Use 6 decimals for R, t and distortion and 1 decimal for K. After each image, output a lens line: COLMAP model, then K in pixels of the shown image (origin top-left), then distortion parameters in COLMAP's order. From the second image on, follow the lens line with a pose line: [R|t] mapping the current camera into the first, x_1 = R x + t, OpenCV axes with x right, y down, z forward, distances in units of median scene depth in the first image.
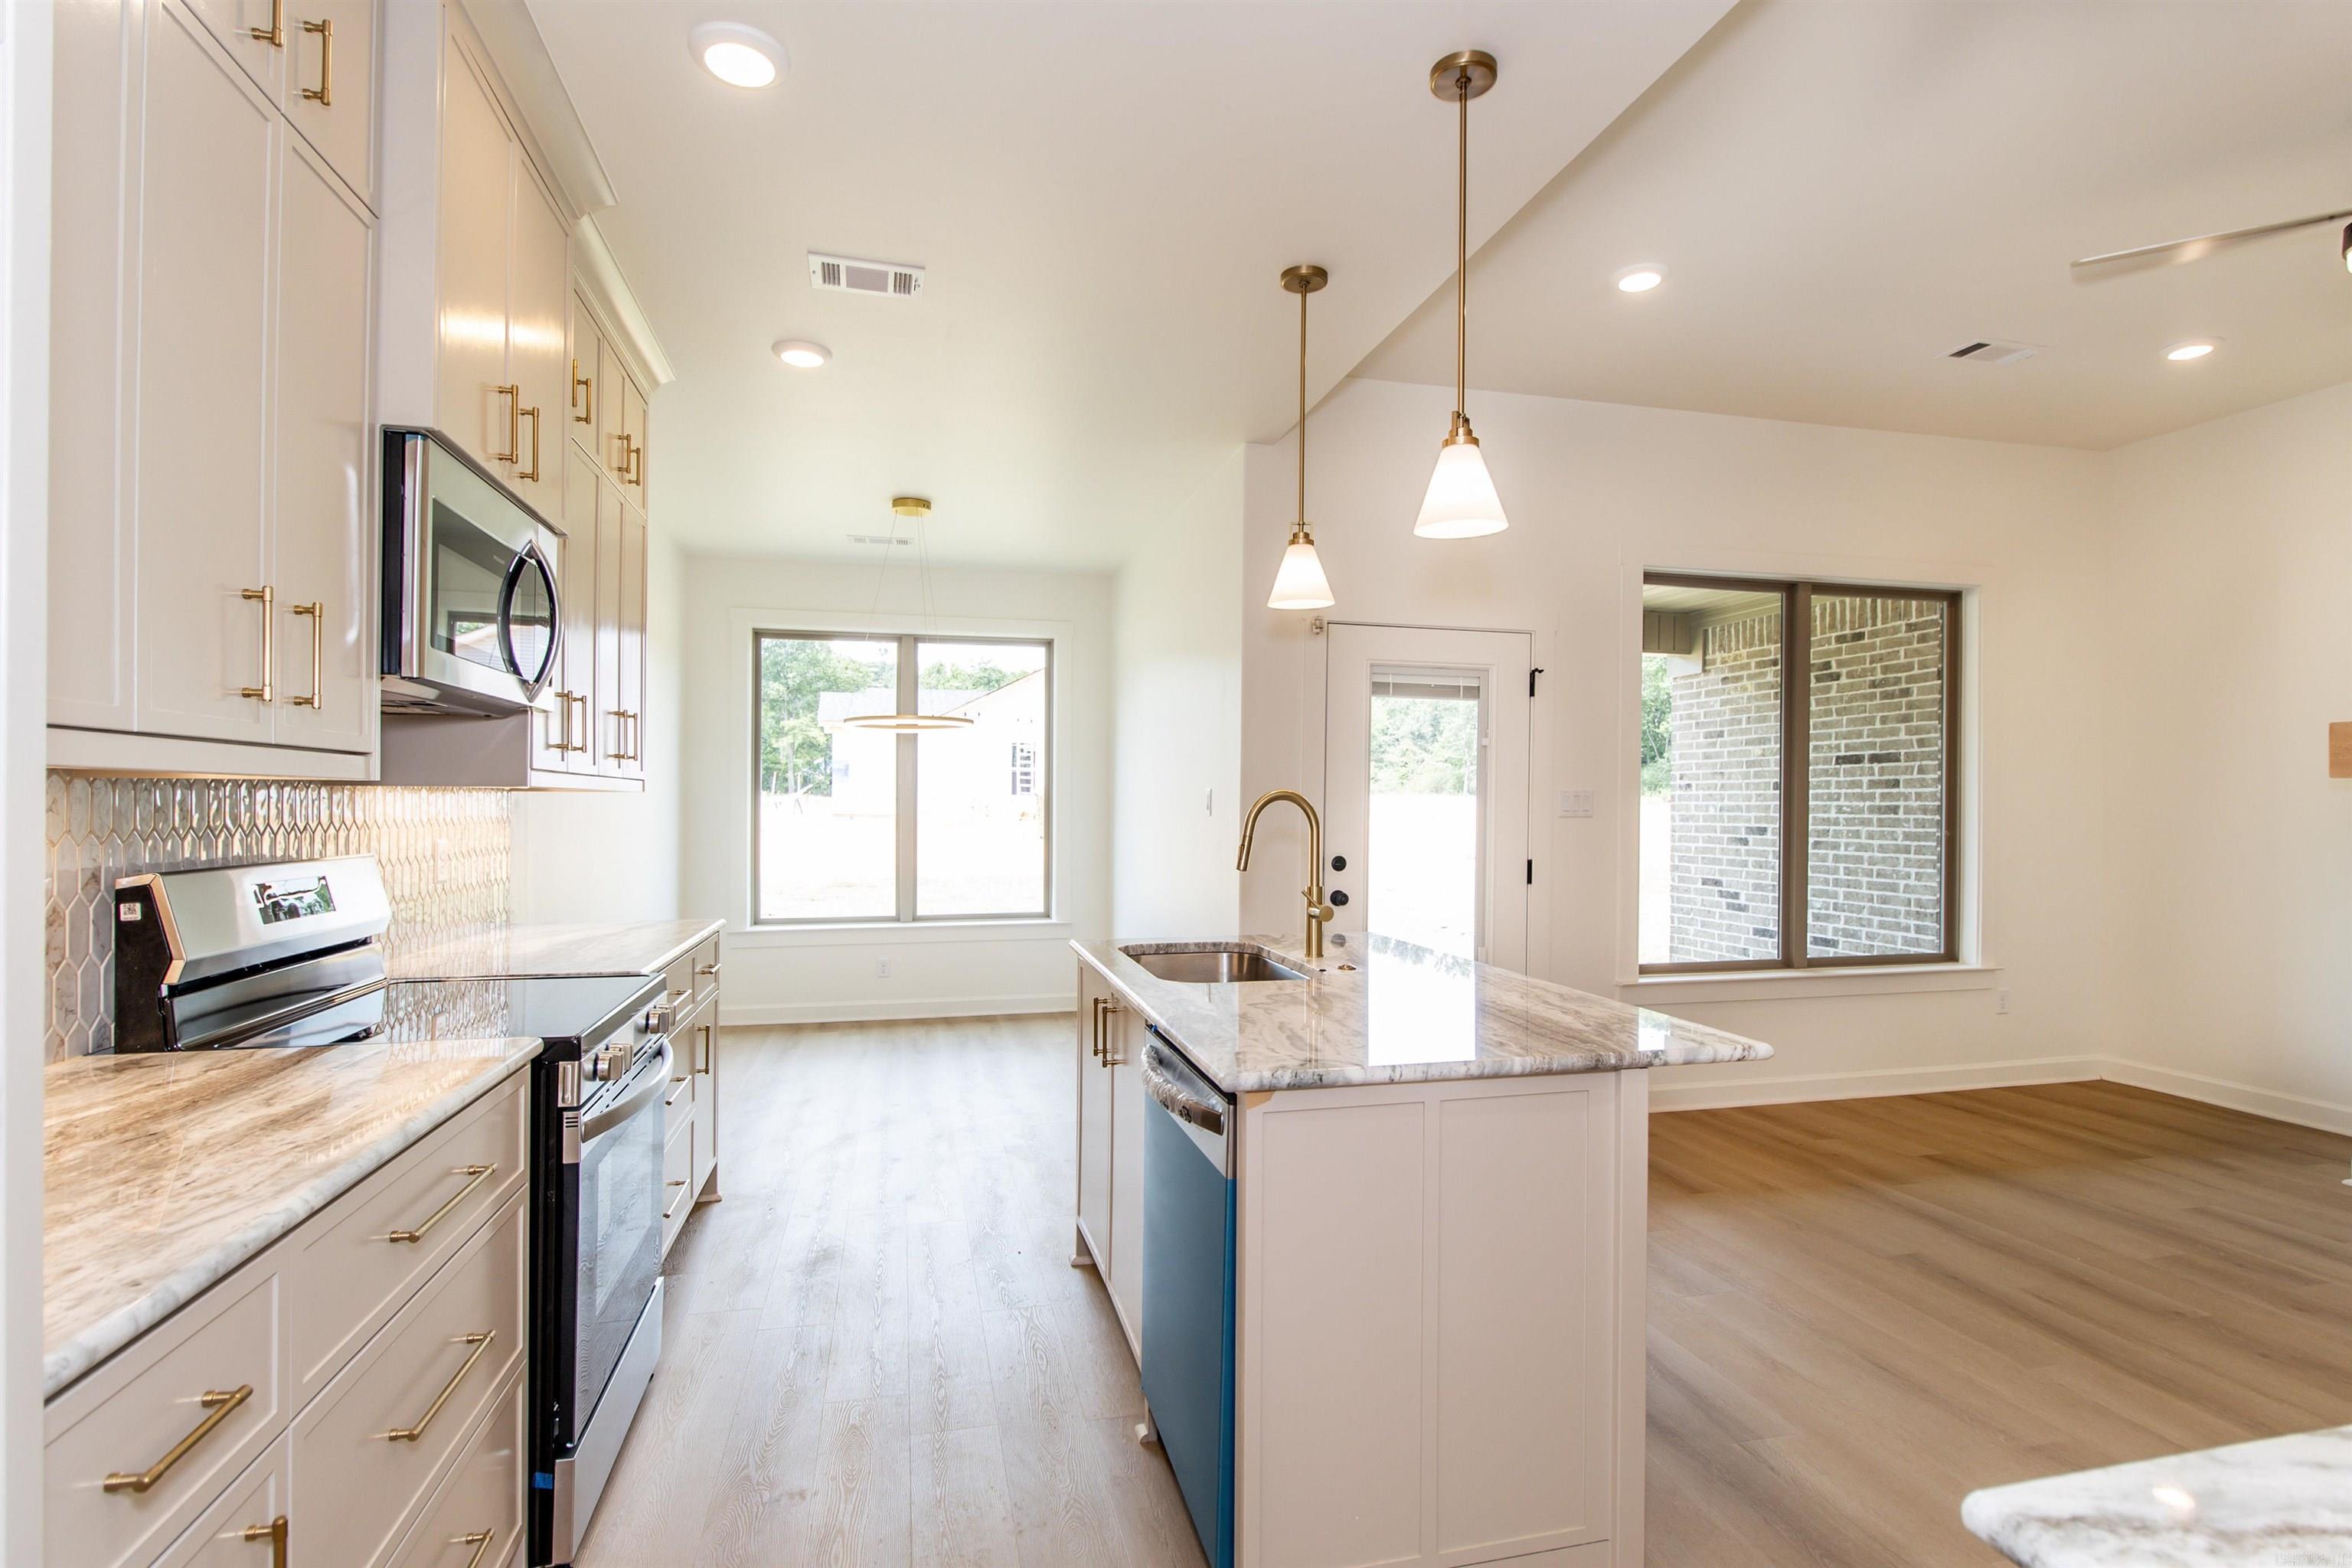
lens RADIAL K [[1157.9, 0, 1194.9], [0, 1157.9, 764.3], [0, 0, 1]] dist [0.001805, -0.010271]
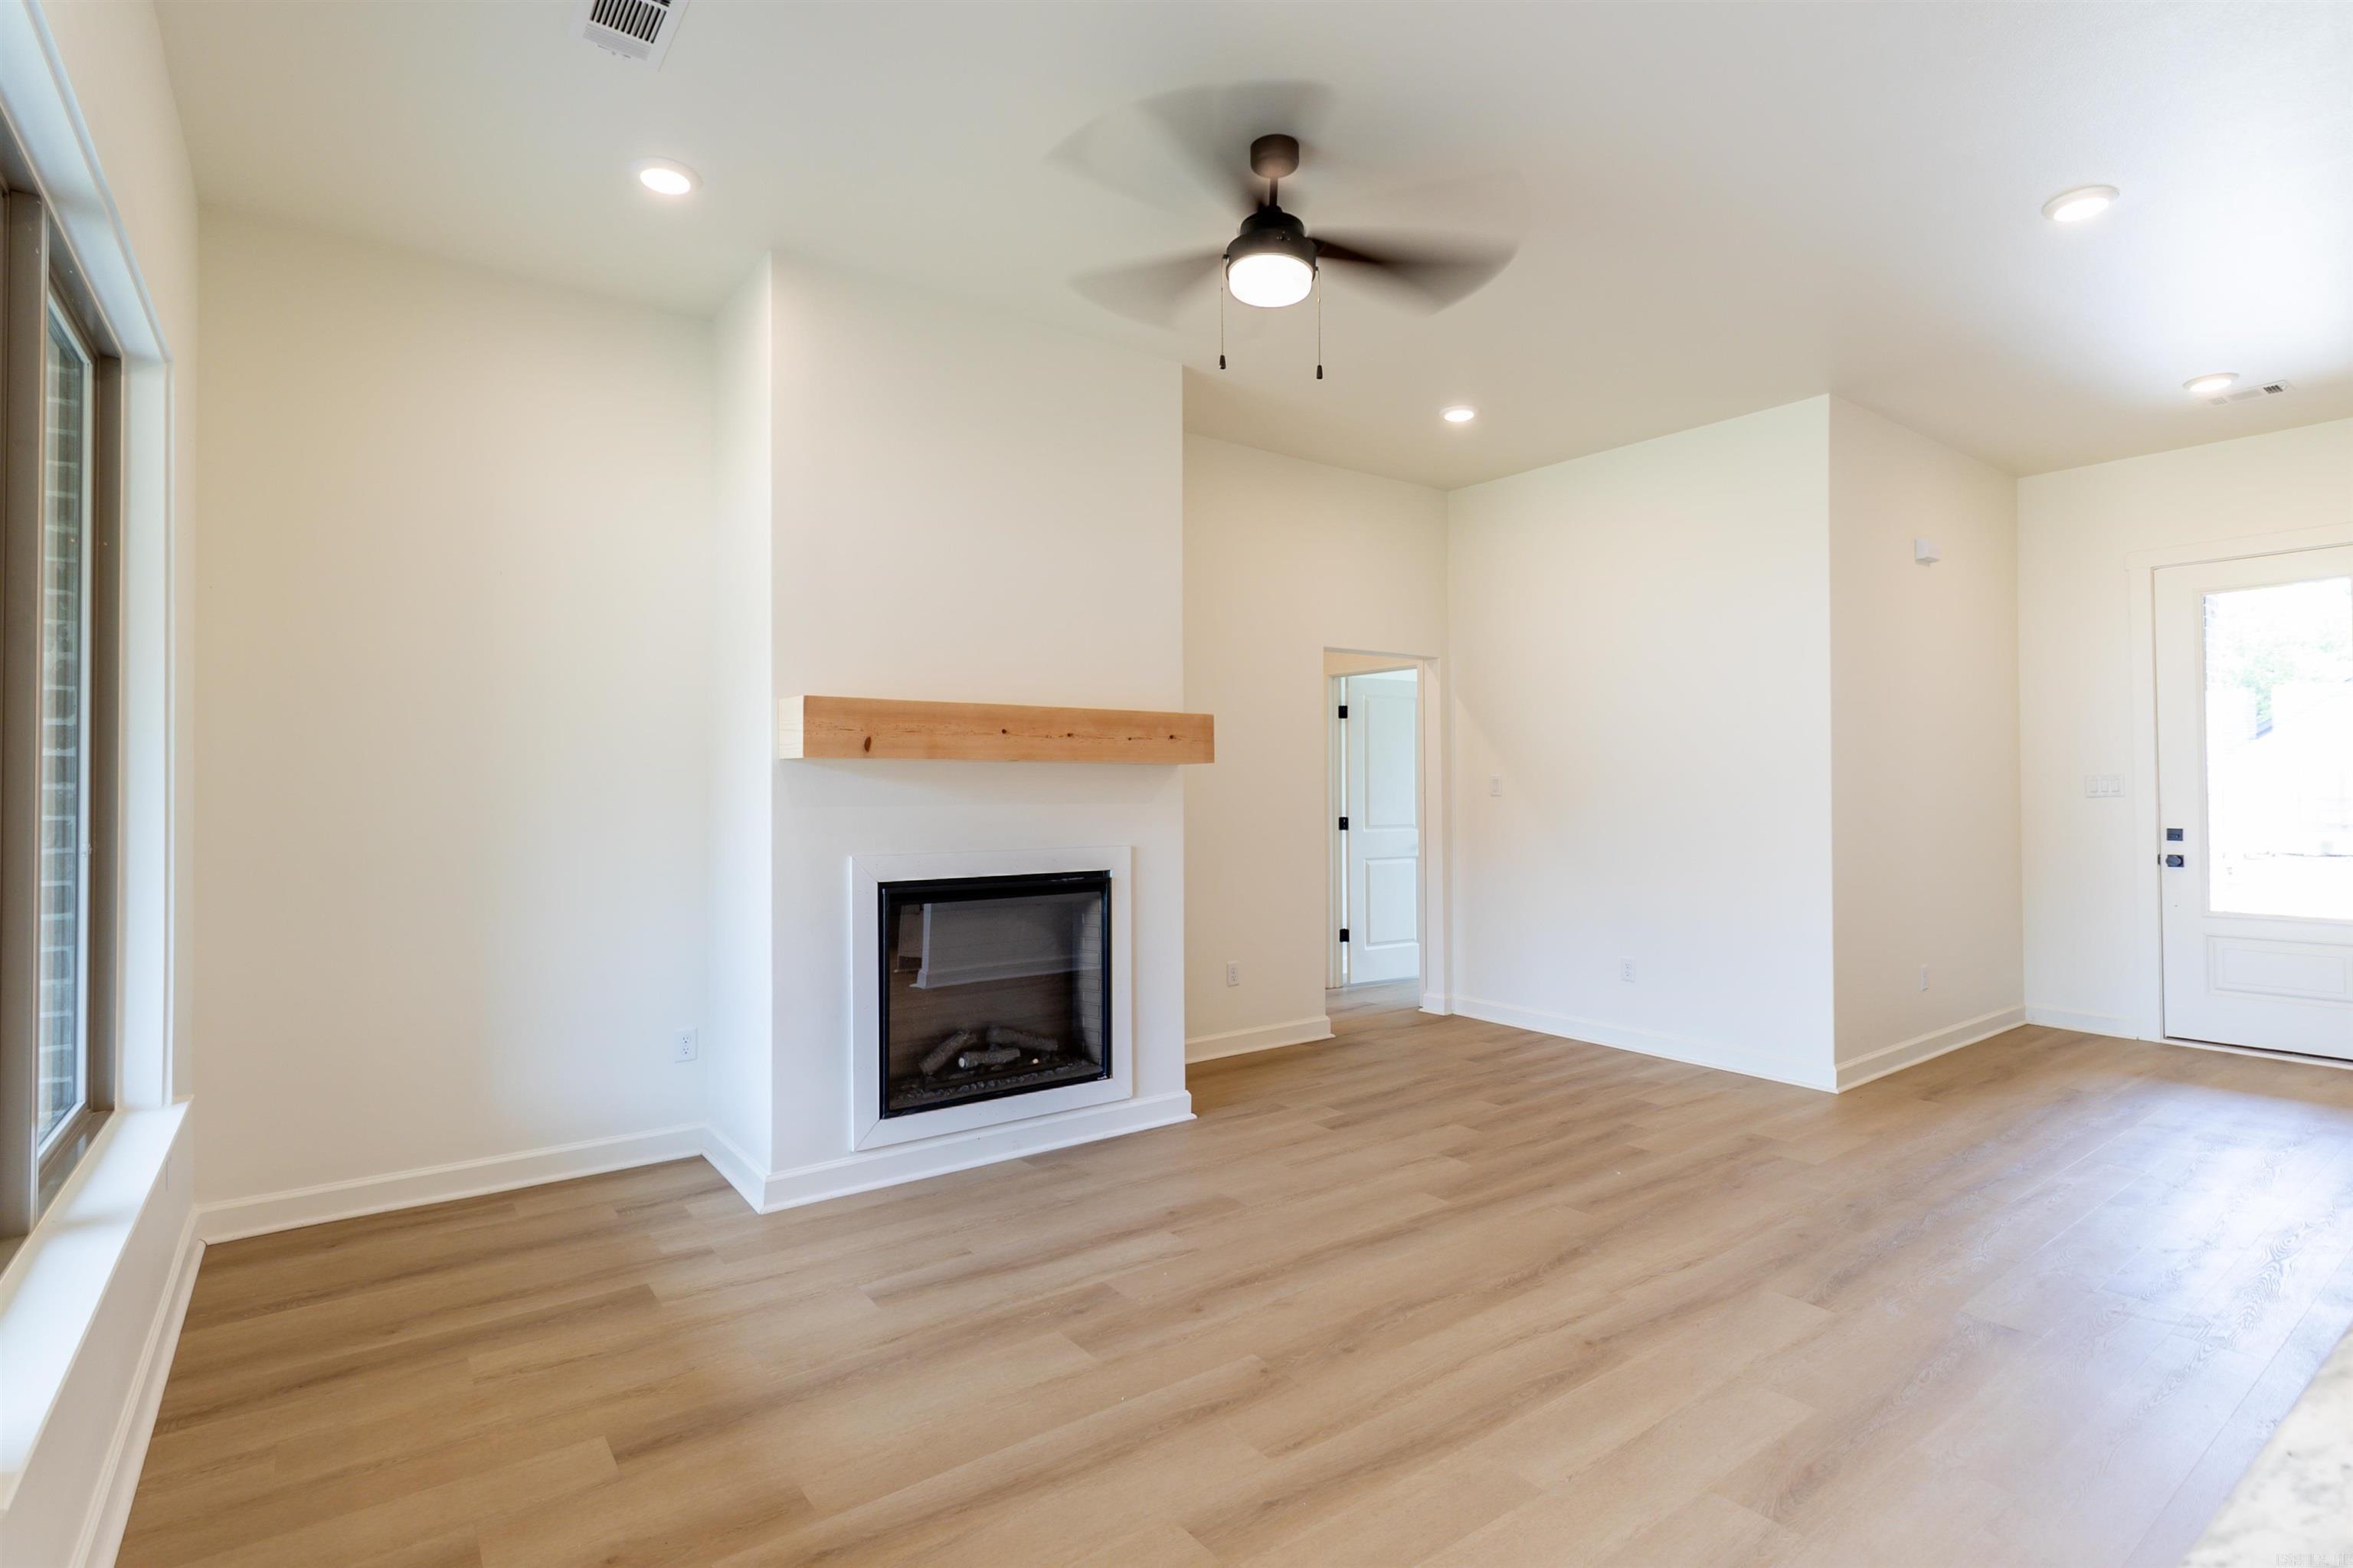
lens RADIAL K [[1158.4, 0, 1195.4], [0, 1158.4, 764.3], [0, 0, 1]] dist [0.001805, -0.010271]
pose [[-0.382460, 0.009665, 0.923921, 0.051344], [-0.029665, 0.999301, -0.022733, 0.033509], [-0.923496, -0.036103, -0.381906, 1.211558]]
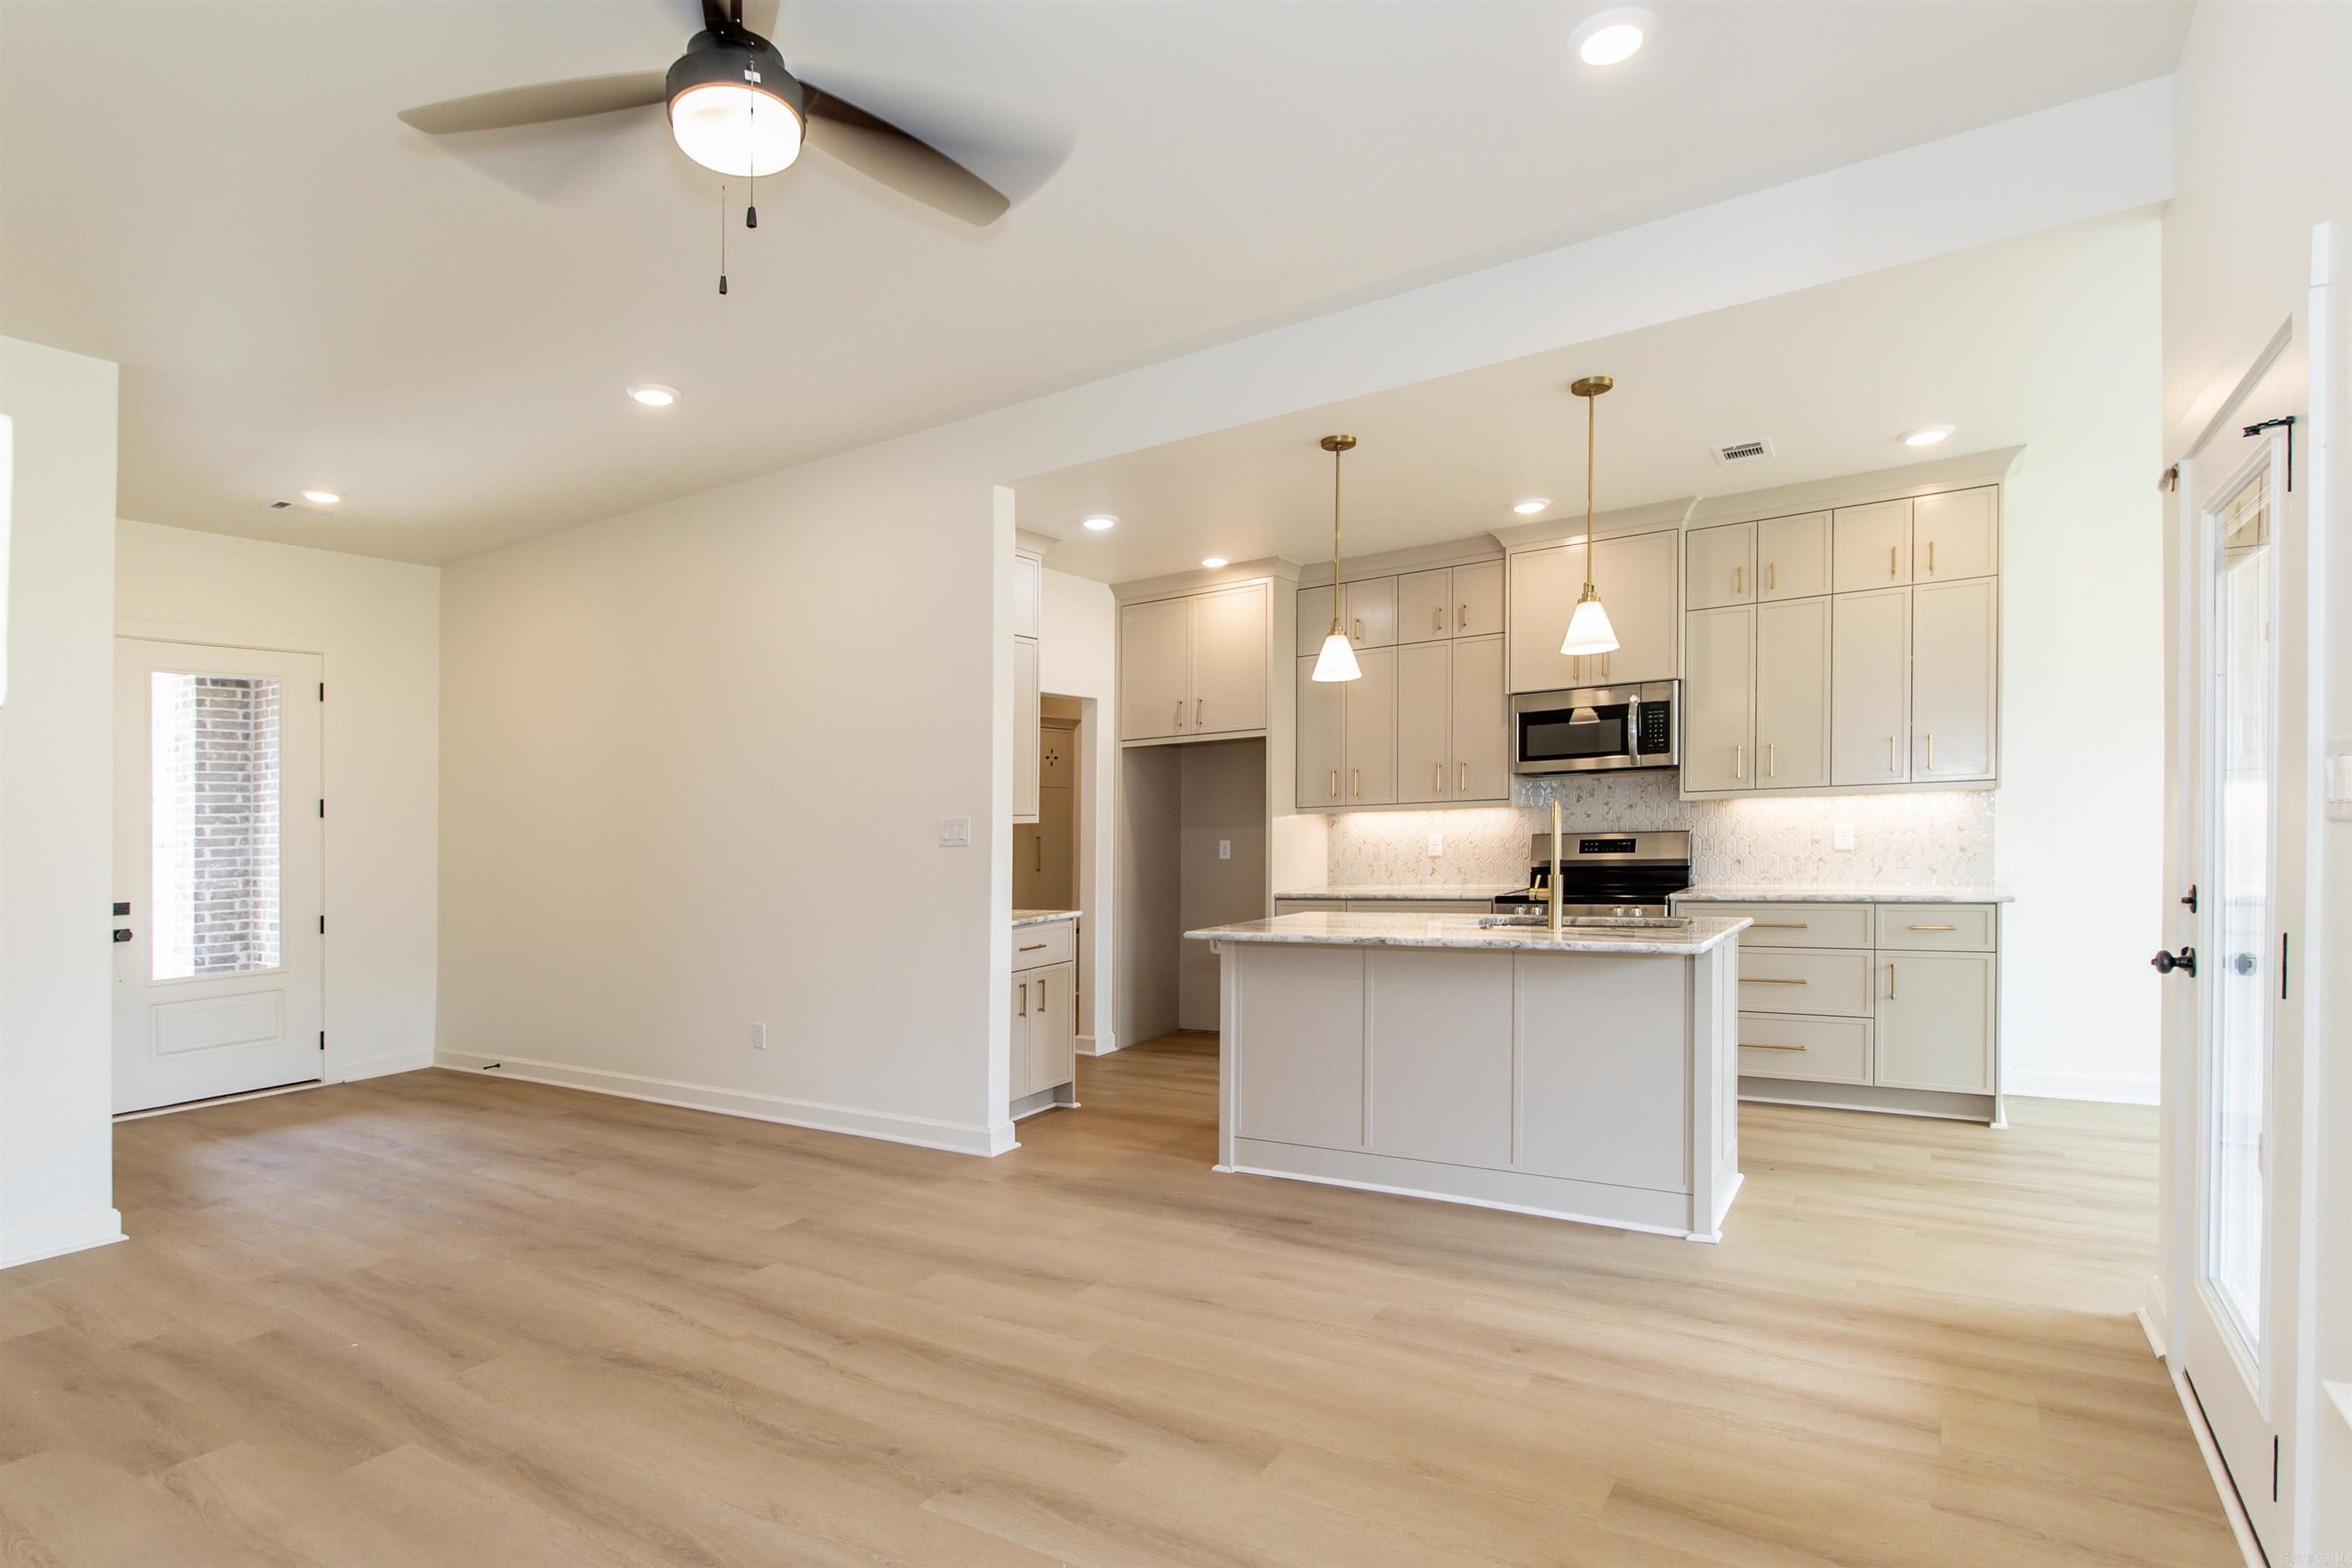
lens RADIAL K [[1110.9, 0, 1145.7], [0, 1110.9, 835.2], [0, 0, 1]] dist [0.000267, -0.000437]
pose [[-0.757366, 0.017060, -0.652768, 1.067171], [0.044922, 0.998652, -0.026021, 0.059925], [0.651444, -0.049031, -0.757111, 1.433930]]
